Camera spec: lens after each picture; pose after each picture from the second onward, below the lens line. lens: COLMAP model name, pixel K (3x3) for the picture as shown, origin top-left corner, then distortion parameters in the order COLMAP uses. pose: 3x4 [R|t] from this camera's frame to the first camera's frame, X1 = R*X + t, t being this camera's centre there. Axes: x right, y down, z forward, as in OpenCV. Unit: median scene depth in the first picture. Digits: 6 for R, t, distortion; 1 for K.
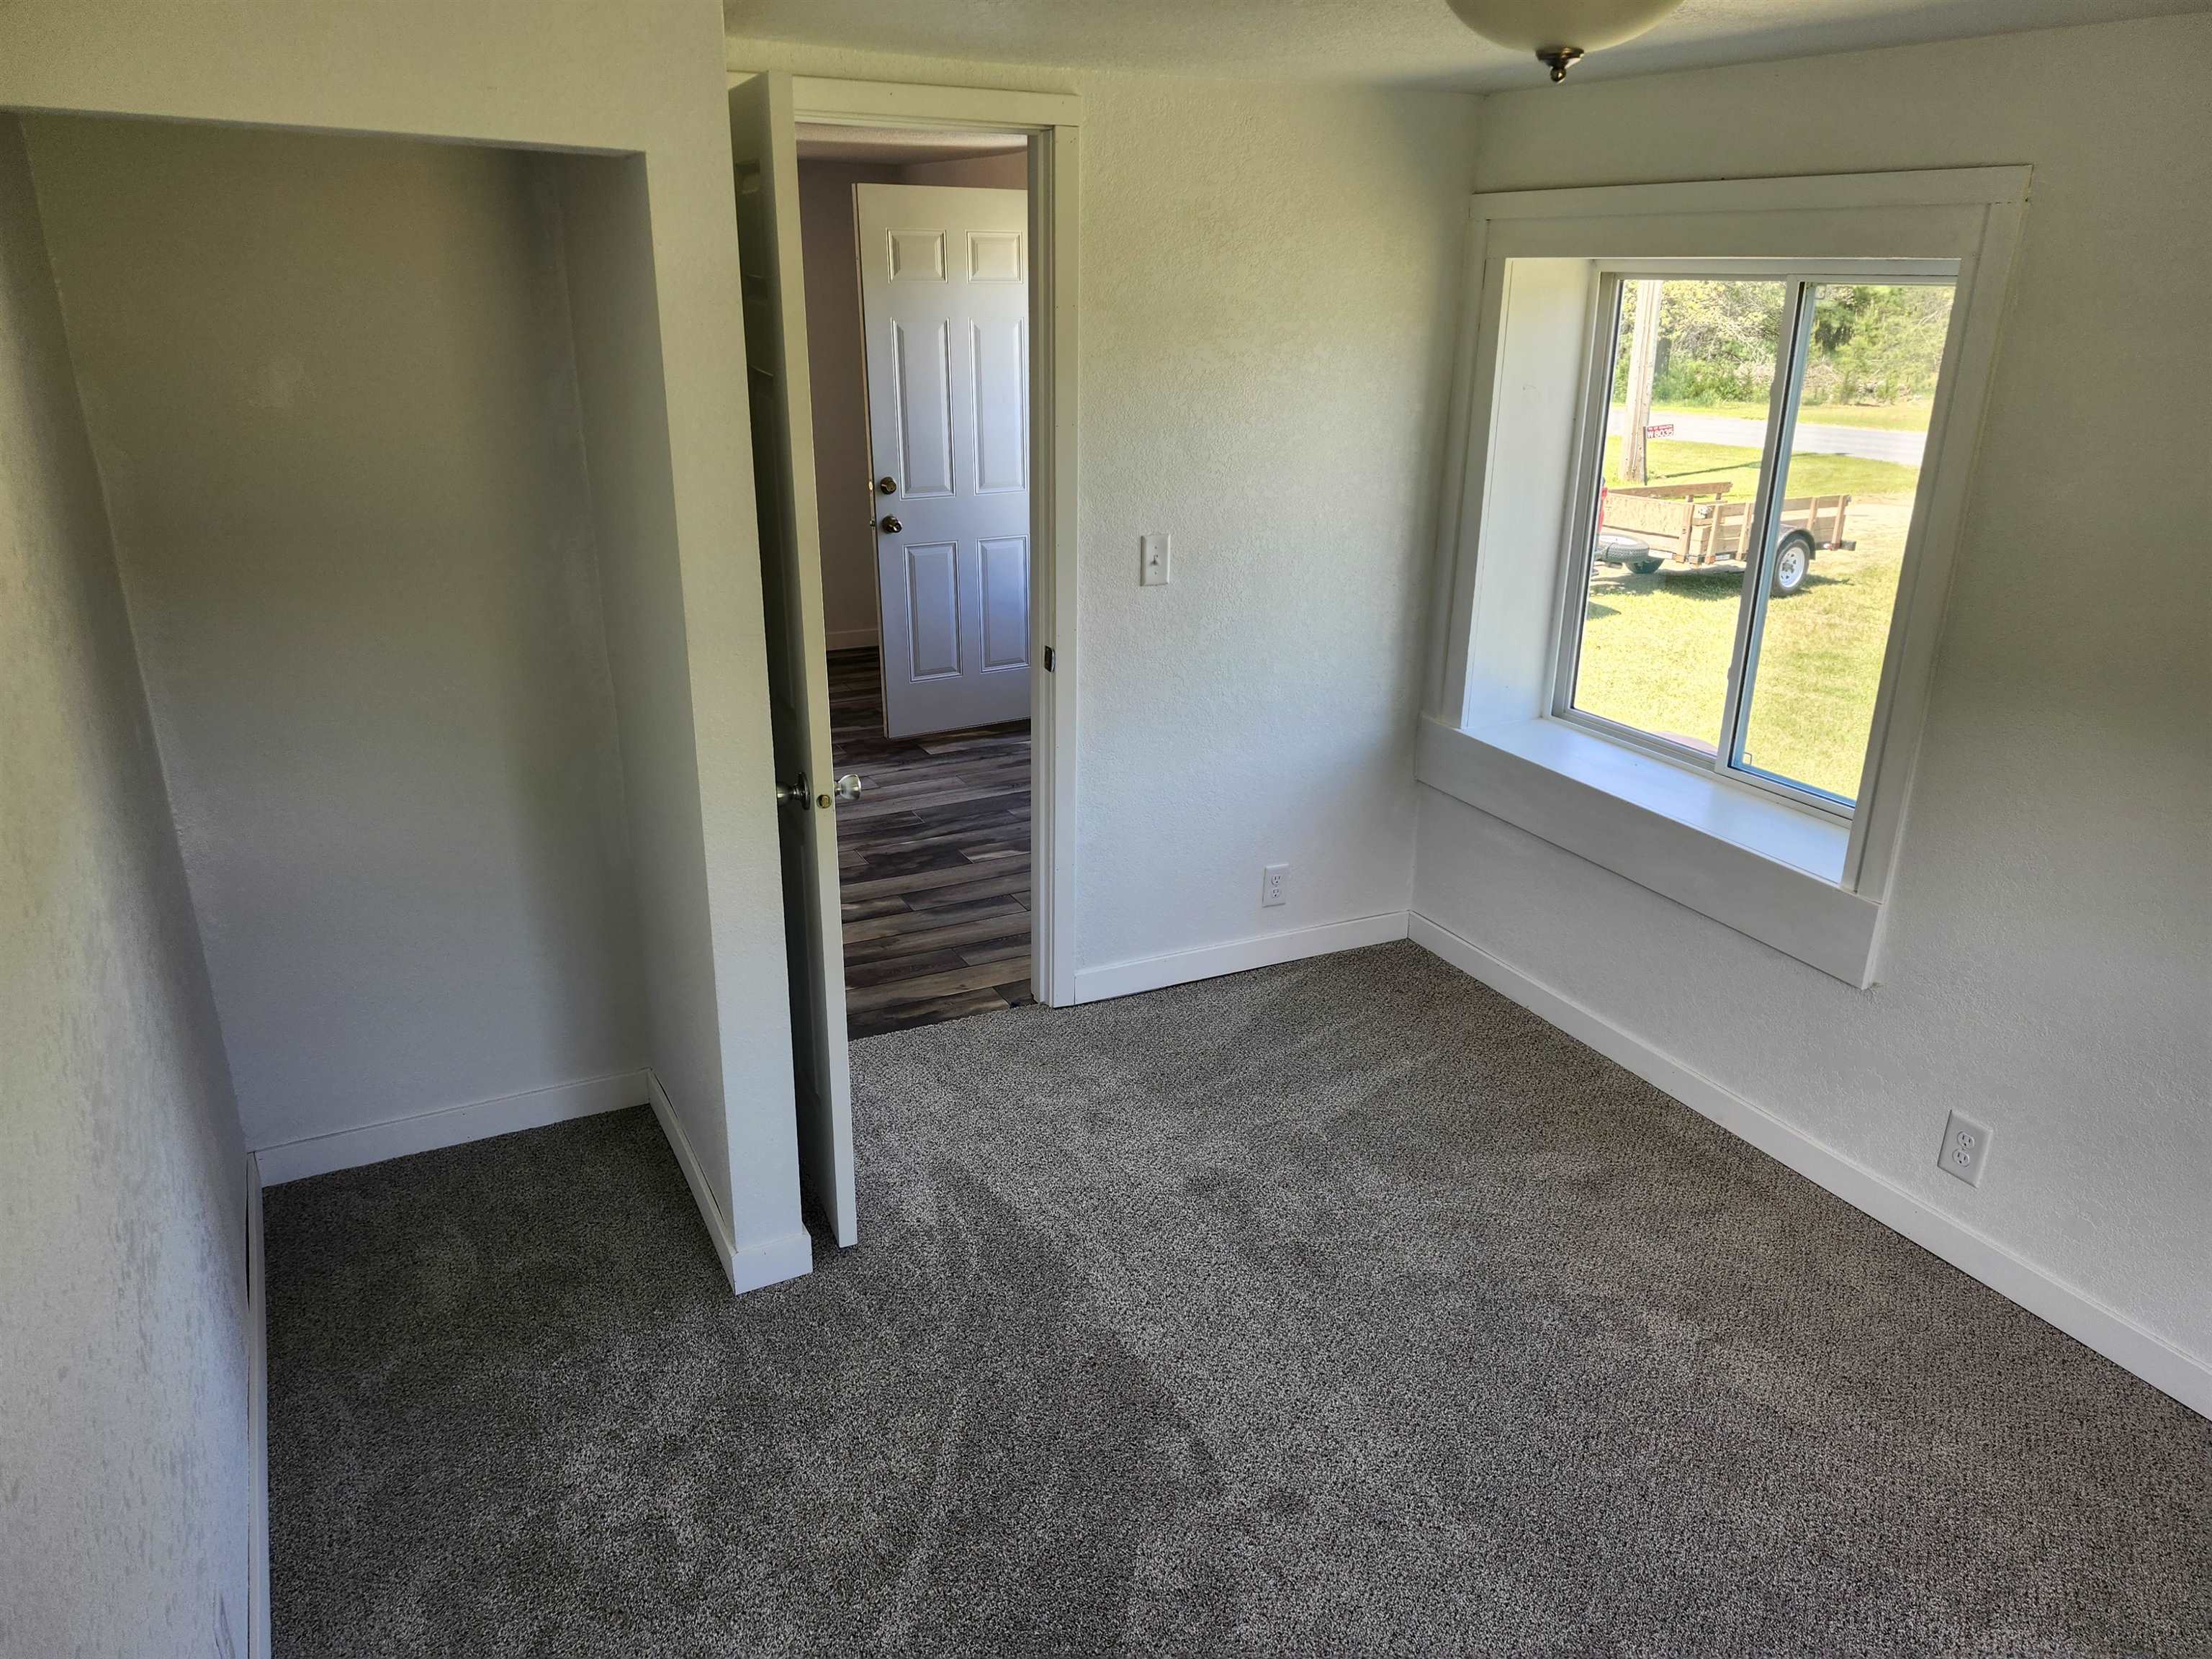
lens RADIAL K [[1480.5, 0, 1111.3], [0, 1480.5, 820.1], [0, 0, 1]] dist [0.042777, 0.001319]
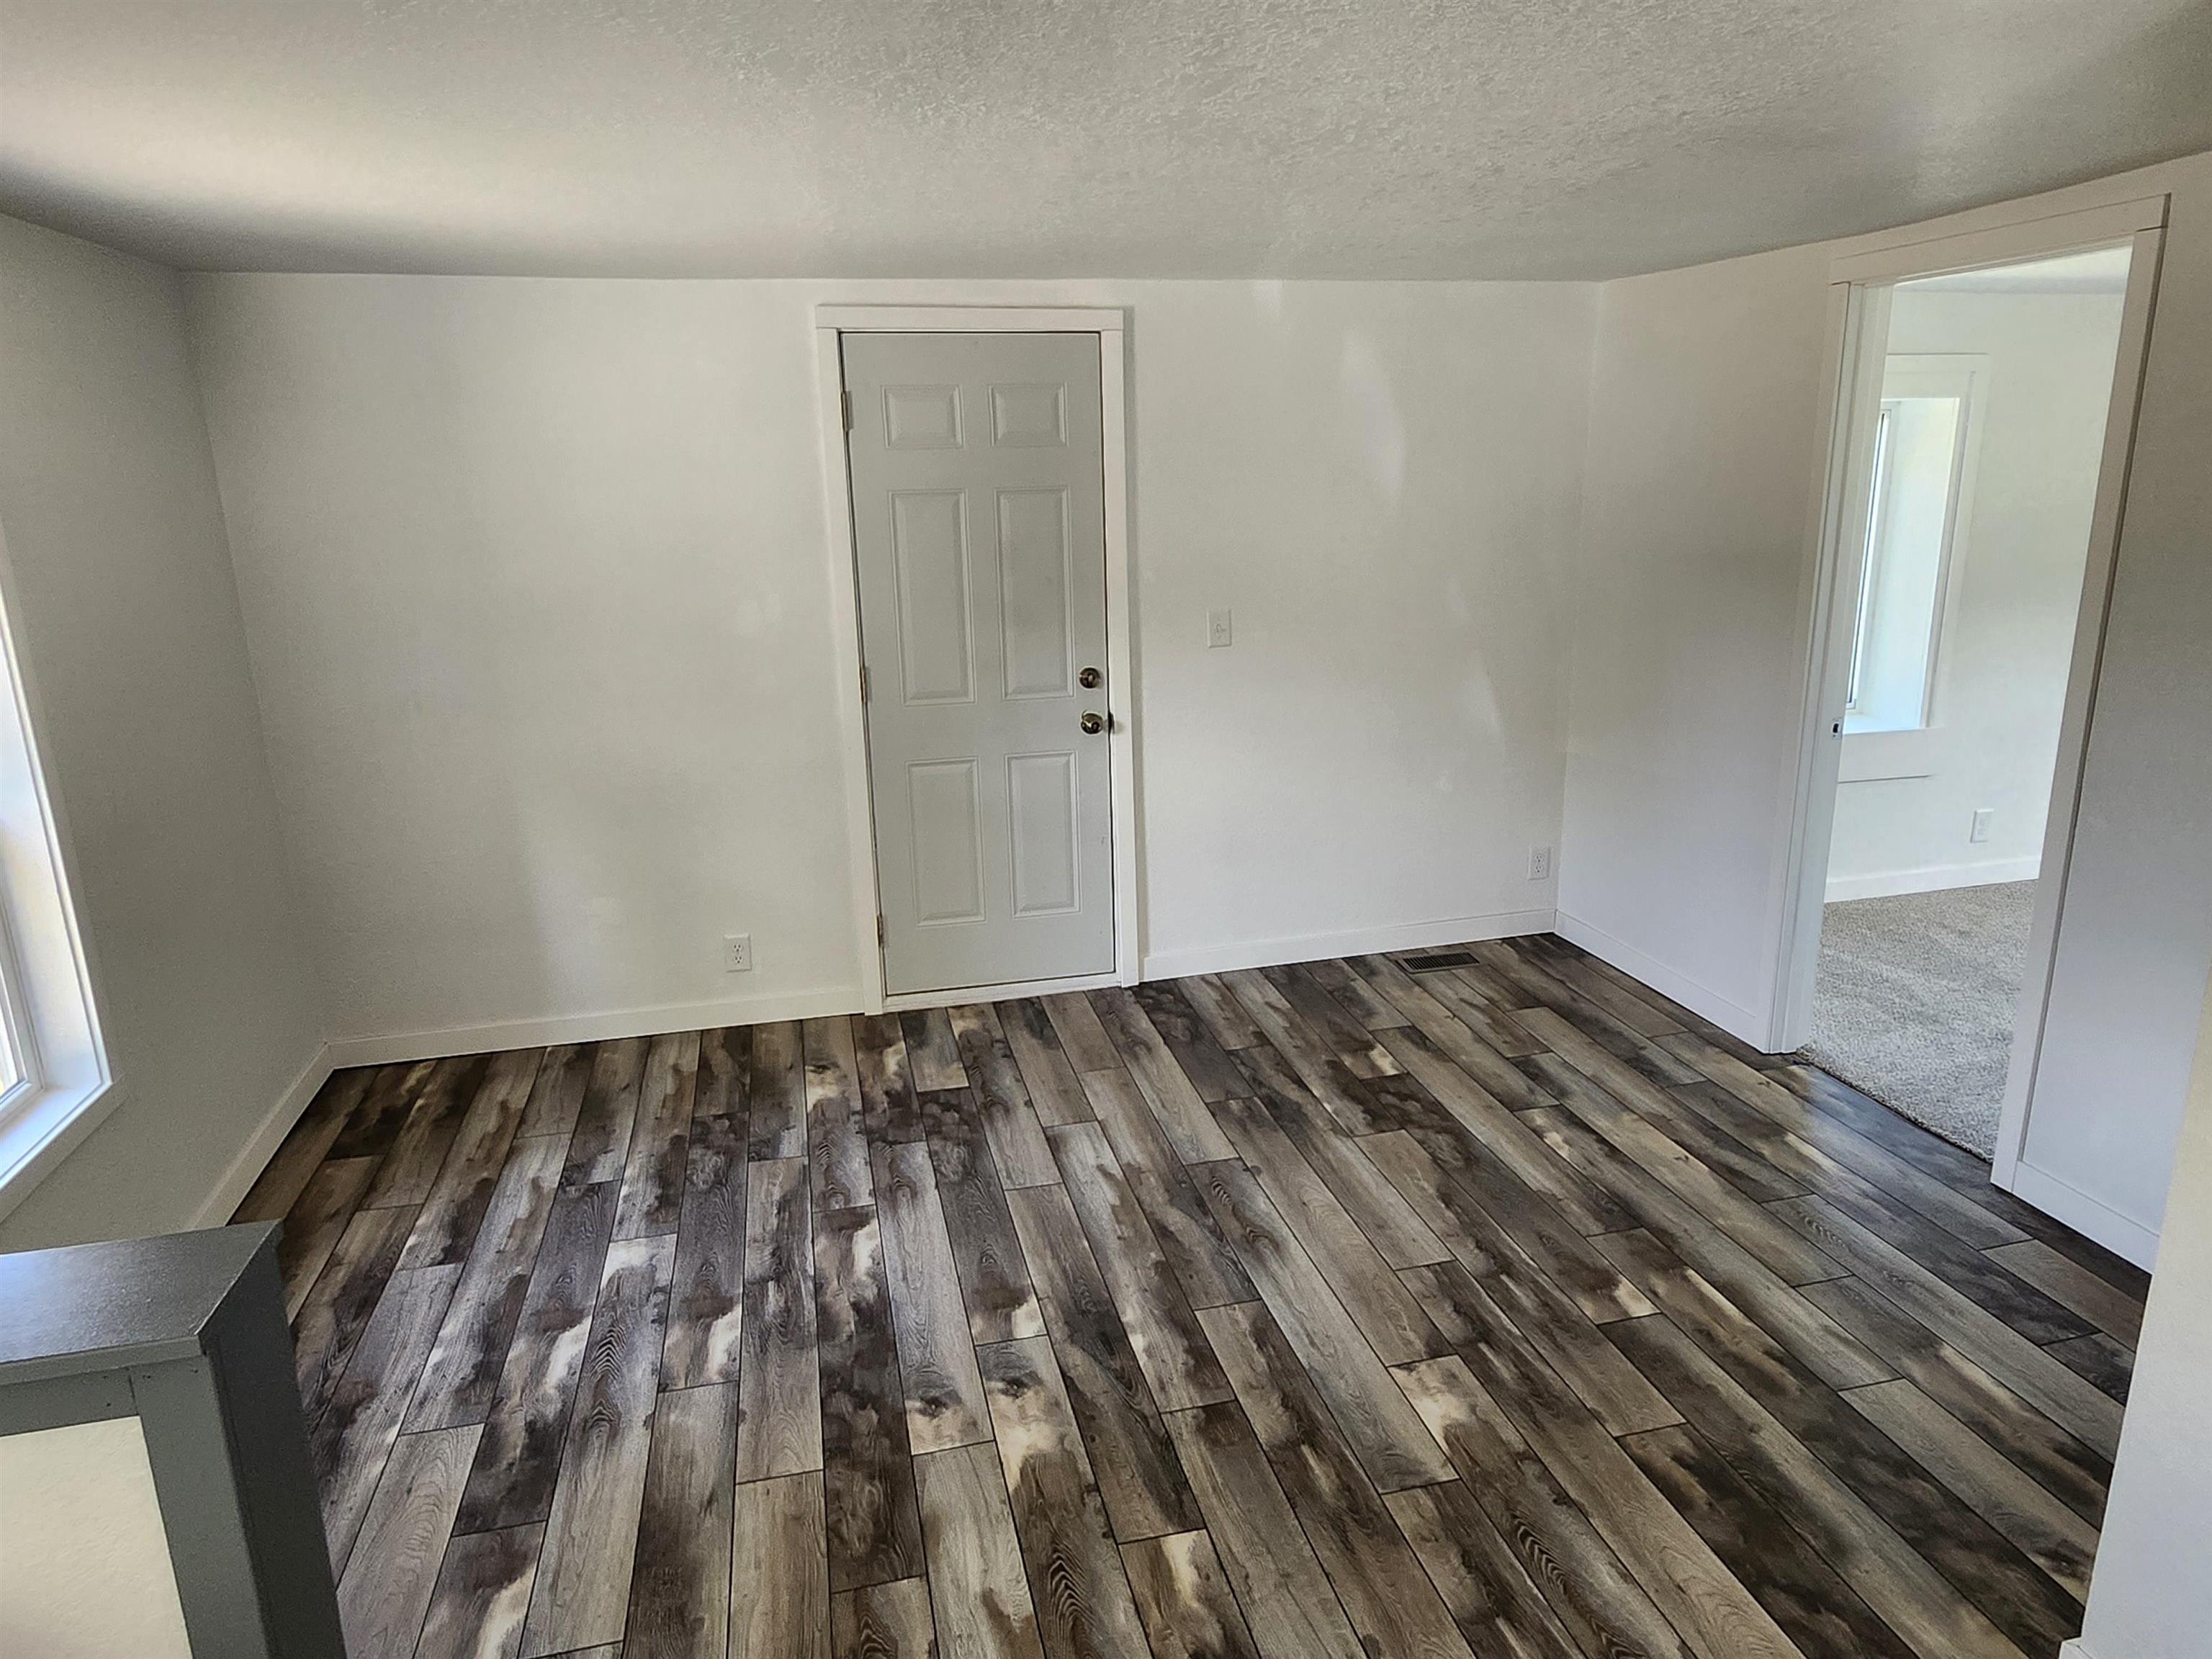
lens RADIAL K [[1400.6, 0, 1142.6], [0, 1400.6, 839.5], [0, 0, 1]] dist [0.006061, -0.003846]
pose [[0.234985, -0.265483, 0.935041, -0.832452], [0.366837, 0.915060, 0.167620, -0.279963], [-0.900118, 0.303620, 0.312415, 0.832496]]
